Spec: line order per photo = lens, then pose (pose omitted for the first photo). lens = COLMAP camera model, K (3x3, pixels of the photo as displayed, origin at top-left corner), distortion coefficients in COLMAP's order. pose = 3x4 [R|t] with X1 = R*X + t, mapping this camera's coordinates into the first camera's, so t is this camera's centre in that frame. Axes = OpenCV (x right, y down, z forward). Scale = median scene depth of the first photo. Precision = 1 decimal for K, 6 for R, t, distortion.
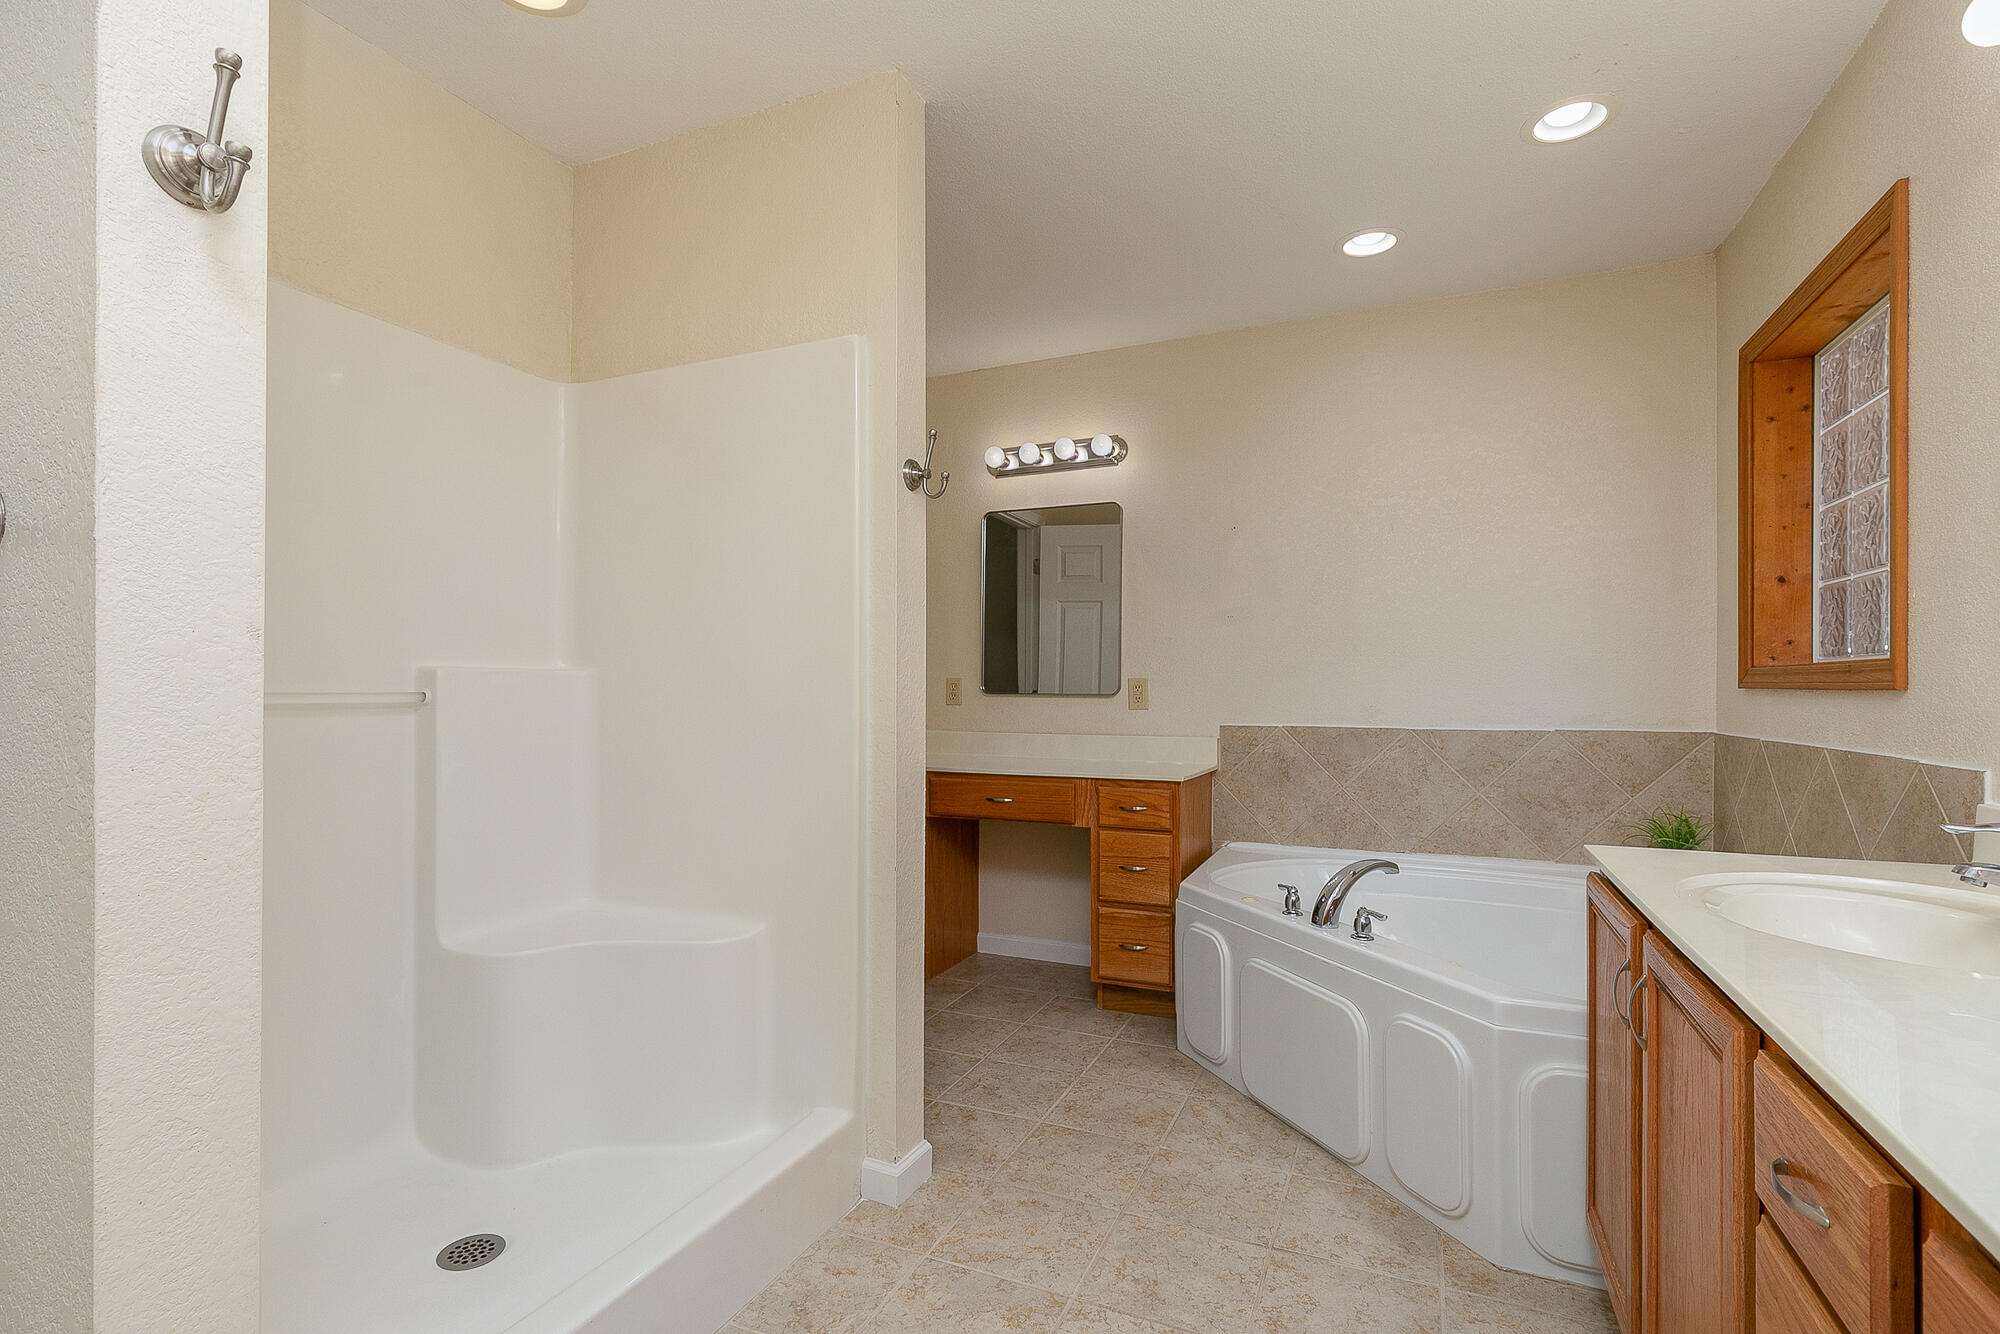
lens RADIAL K [[933.9, 0, 1002.0], [0, 933.9, 693.3], [0, 0, 1]] dist [0.000516, -0.000413]
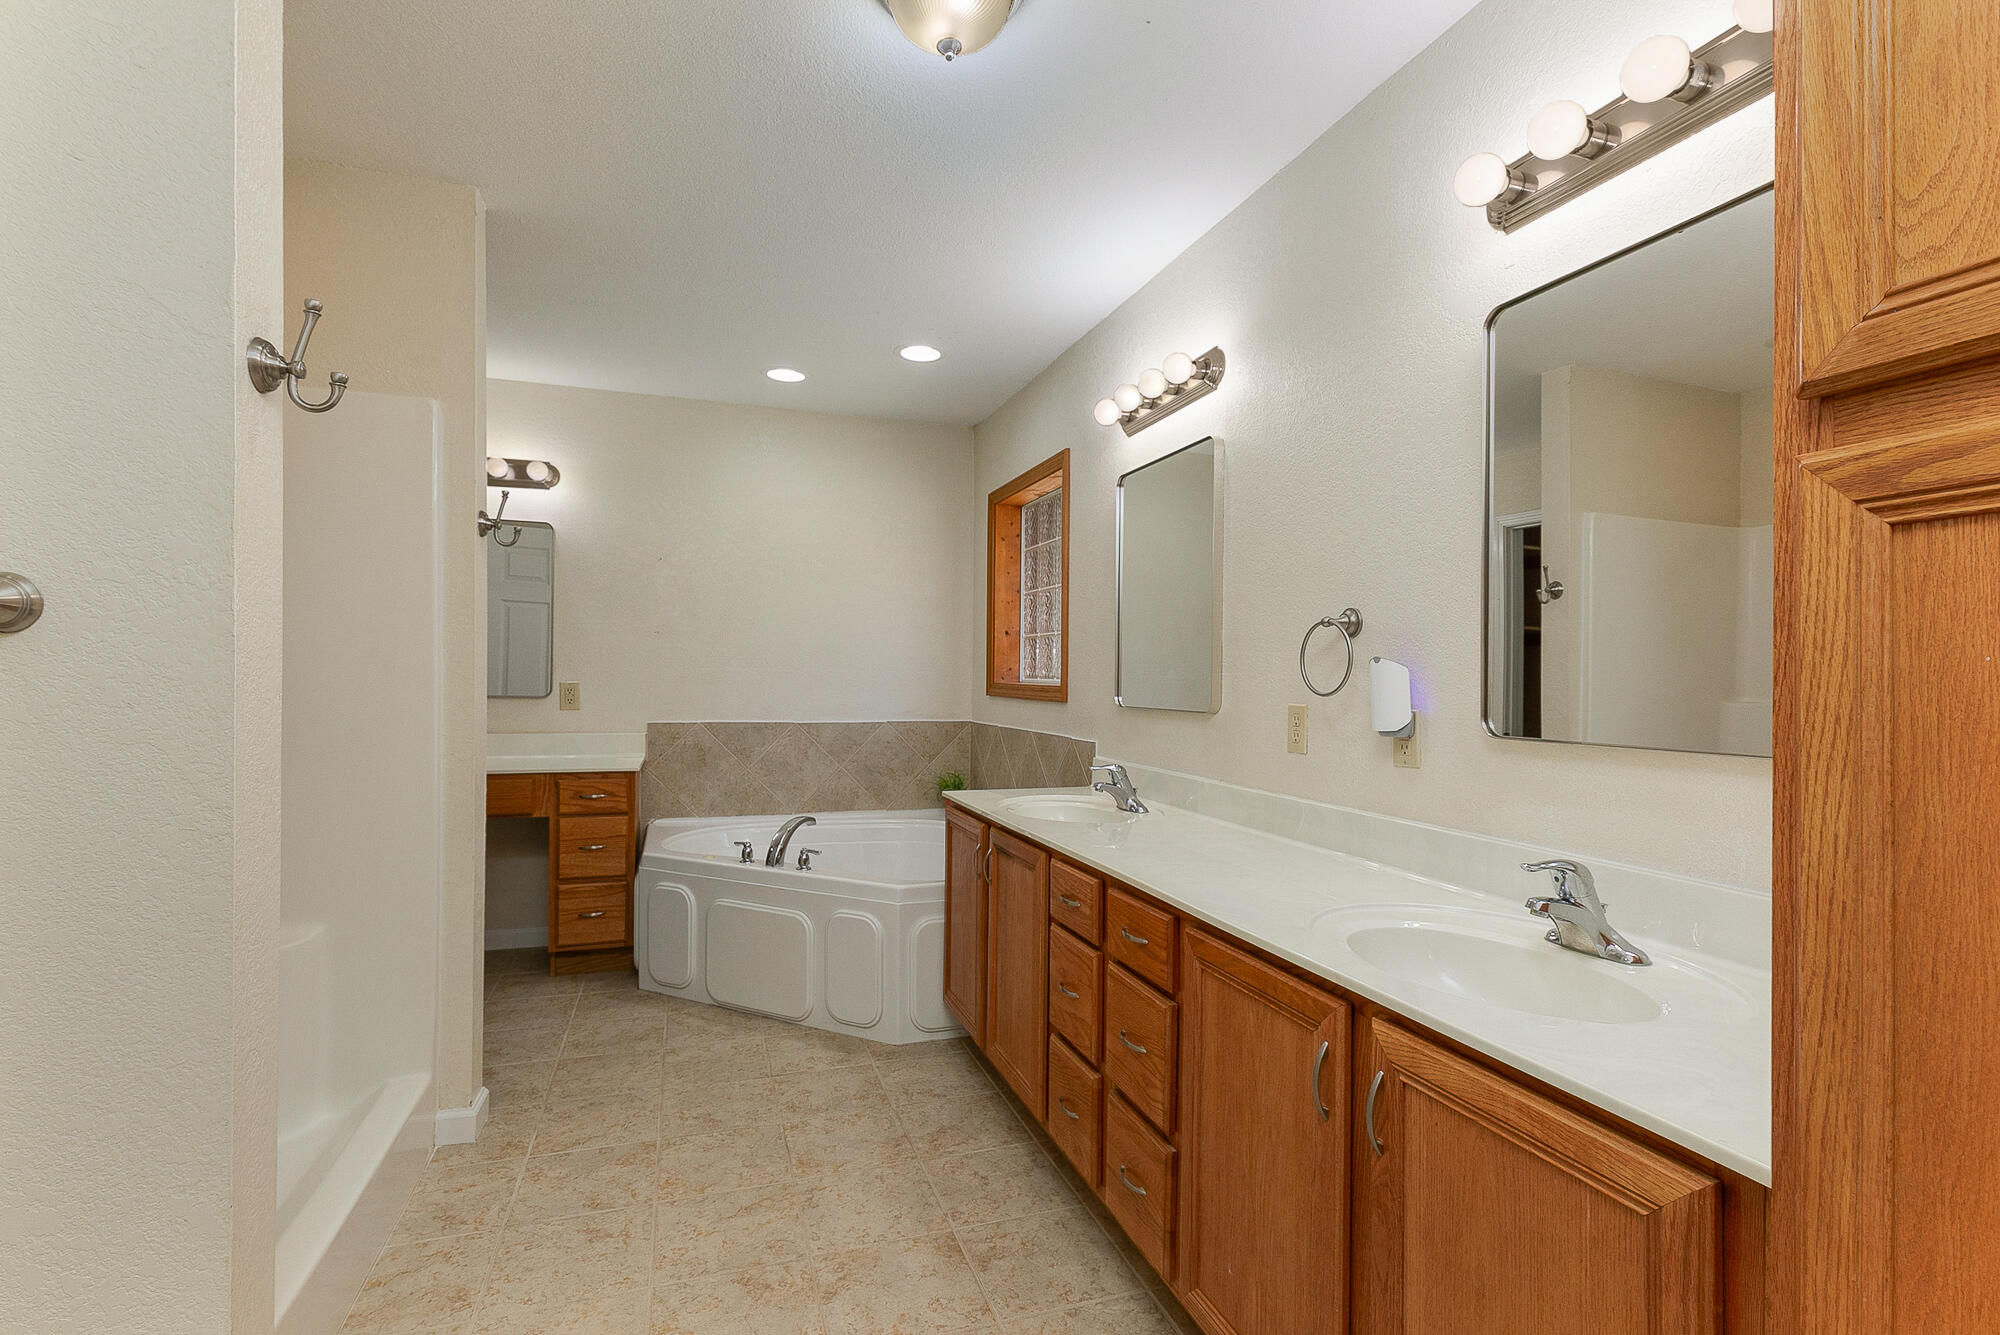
lens RADIAL K [[928.4, 0, 1000.0], [0, 928.4, 667.5], [0, 0, 1]] dist [0.002338, -0.000759]
pose [[0.737456, 0.014581, 0.675238, -0.335378], [-0.008094, 0.999886, -0.012752, -0.035290], [-0.675347, 0.003939, 0.737489, -0.258680]]
